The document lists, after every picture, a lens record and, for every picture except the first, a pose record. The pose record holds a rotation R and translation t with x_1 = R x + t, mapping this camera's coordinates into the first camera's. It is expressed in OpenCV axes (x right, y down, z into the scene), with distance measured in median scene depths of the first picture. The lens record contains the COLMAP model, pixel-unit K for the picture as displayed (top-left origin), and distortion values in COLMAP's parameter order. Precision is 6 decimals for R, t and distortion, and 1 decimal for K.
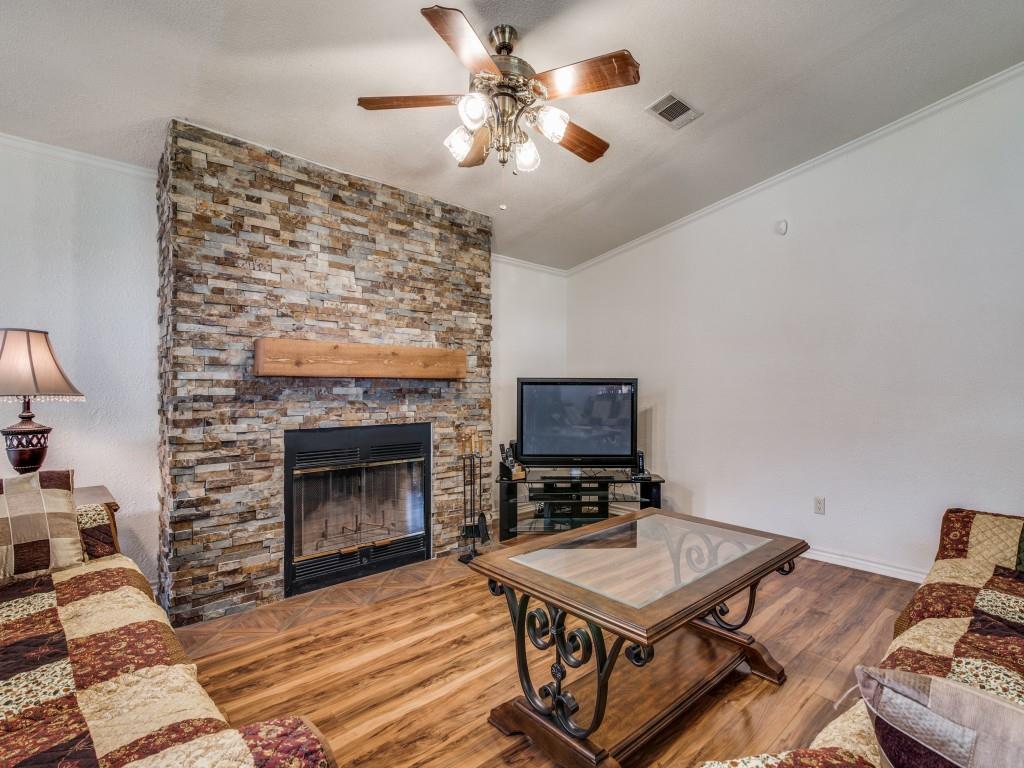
lens RADIAL K [[497.5, 0, 509.1], [0, 497.5, 389.2], [0, 0, 1]] dist [0.001817, 0.000922]
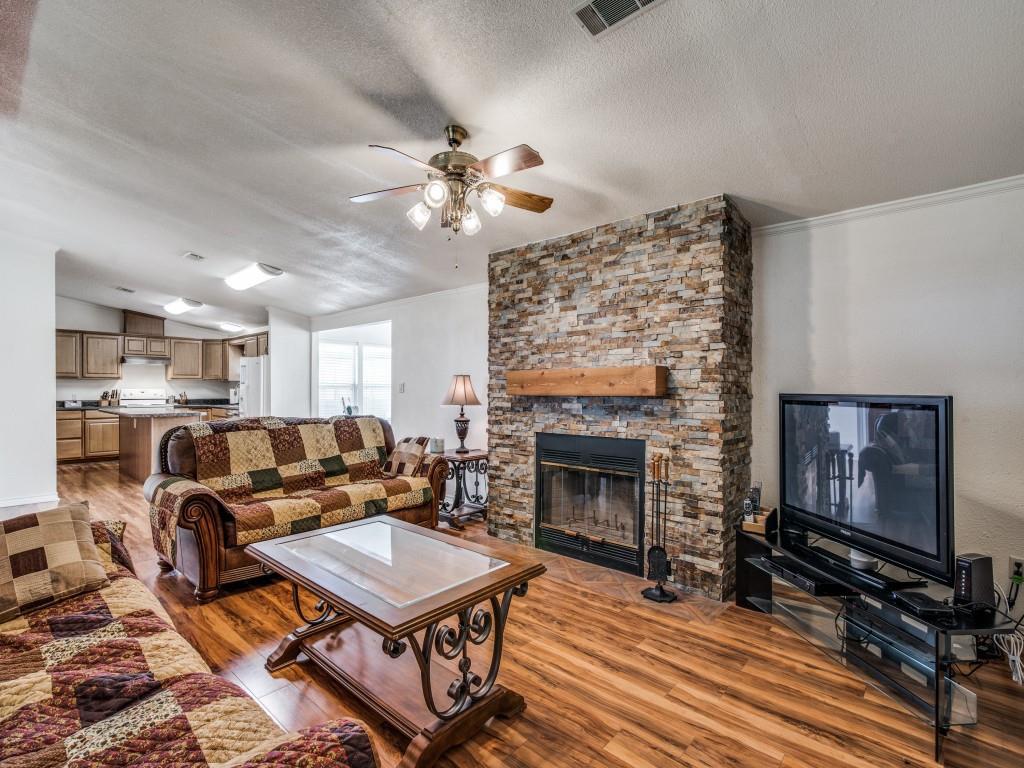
lens RADIAL K [[497.5, 0, 509.1], [0, 497.5, 389.2], [0, 0, 1]] dist [0.001817, 0.000922]
pose [[0.099516, -0.004594, -0.995025, 0.937418], [-0.002161, 0.999986, -0.004833, -0.033879], [0.995034, 0.002631, 0.099505, 0.737304]]
